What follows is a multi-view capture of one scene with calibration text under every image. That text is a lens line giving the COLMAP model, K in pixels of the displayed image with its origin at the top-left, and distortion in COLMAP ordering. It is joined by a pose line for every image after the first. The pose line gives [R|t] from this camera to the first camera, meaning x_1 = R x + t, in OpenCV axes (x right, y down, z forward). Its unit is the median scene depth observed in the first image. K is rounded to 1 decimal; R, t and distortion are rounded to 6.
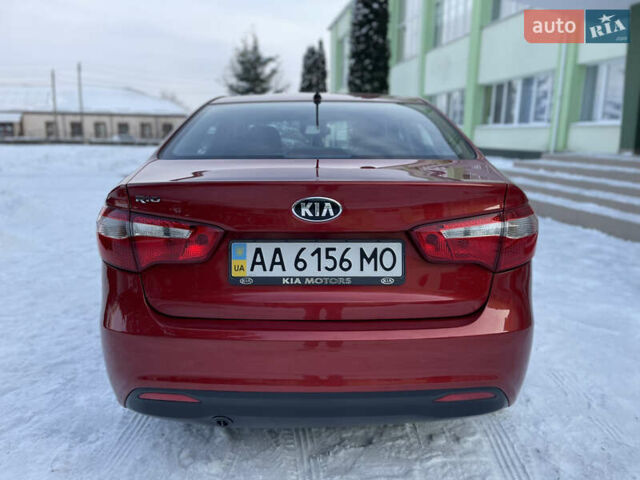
lens RADIAL K [[499.2, 0, 320.0], [0, 499.2, 240.0], [0, 0, 1]] dist [0.000499, -0.001021]
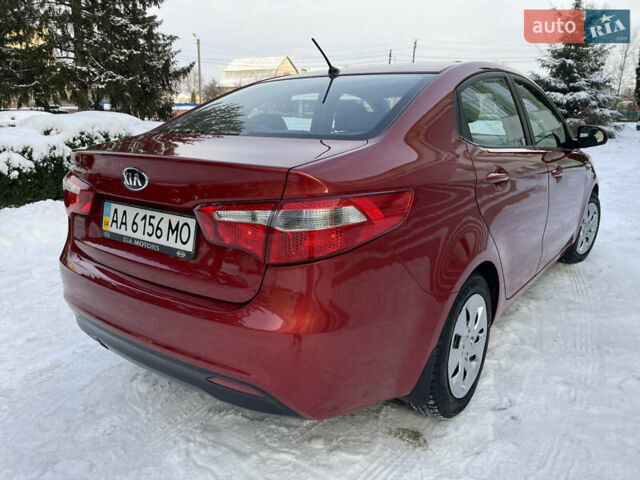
lens RADIAL K [[518.1, 0, 331.9], [0, 518.1, 255.2], [0, 0, 1]] dist [0.008637, 0.003289]
pose [[0.788145, 0.165941, -0.592698, 1.023725], [-0.124405, 0.986044, 0.110640, -0.074374], [0.602786, -0.013466, 0.797789, 0.327375]]
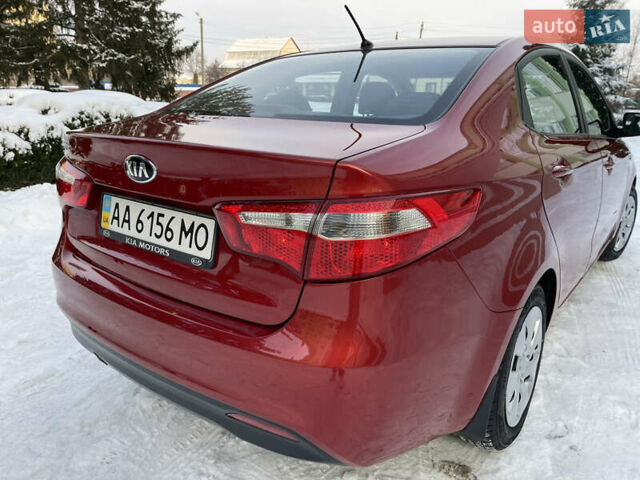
lens RADIAL K [[515.5, 0, 331.5], [0, 515.5, 251.5], [0, 0, 1]] dist [0.008075, -0.010495]
pose [[0.785943, 0.191544, -0.587881, 0.833132], [-0.138074, 0.981166, 0.135091, -0.086388], [0.602684, -0.025003, 0.797588, 0.435368]]
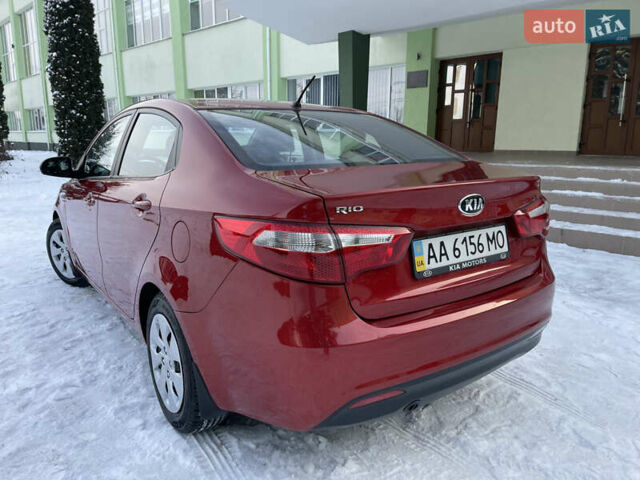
lens RADIAL K [[468.7, 0, 315.6], [0, 468.7, 238.6], [0, 0, 1]] dist [0.142395, -0.164227]
pose [[0.820406, -0.122365, 0.558535, -0.935235], [0.119758, 0.991939, 0.041409, -0.070418], [-0.559100, 0.032917, 0.828447, 0.255695]]
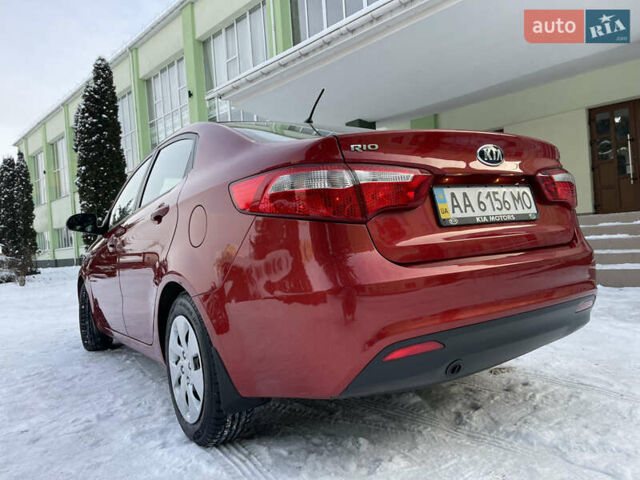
lens RADIAL K [[468.5, 0, 320.0], [0, 468.5, 240.0], [0, 0, 1]] dist [0.172044, -0.213805]
pose [[0.832301, -0.068405, 0.550087, -0.945677], [0.201605, 0.961753, -0.185439, 0.249687], [-0.516363, 0.265241, 0.814258, 0.328362]]
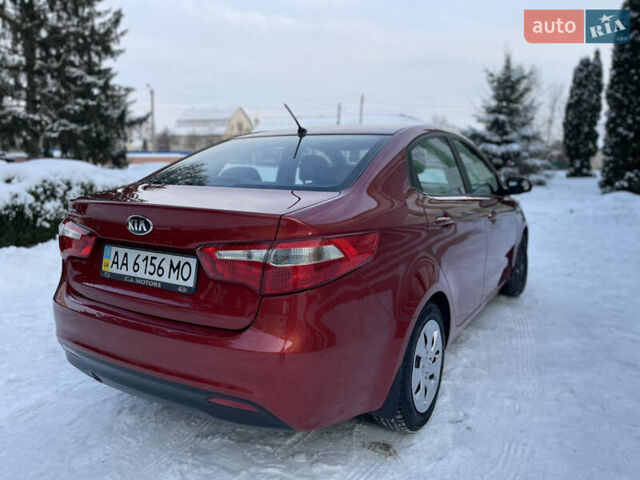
lens RADIAL K [[511.1, 0, 336.9], [0, 511.1, 257.2], [0, 0, 1]] dist [0.060830, -0.090444]
pose [[0.848177, 0.104314, -0.519340, 1.078785], [-0.111539, 0.993608, 0.017412, -0.056790], [0.517837, 0.043158, 0.854390, 0.138075]]
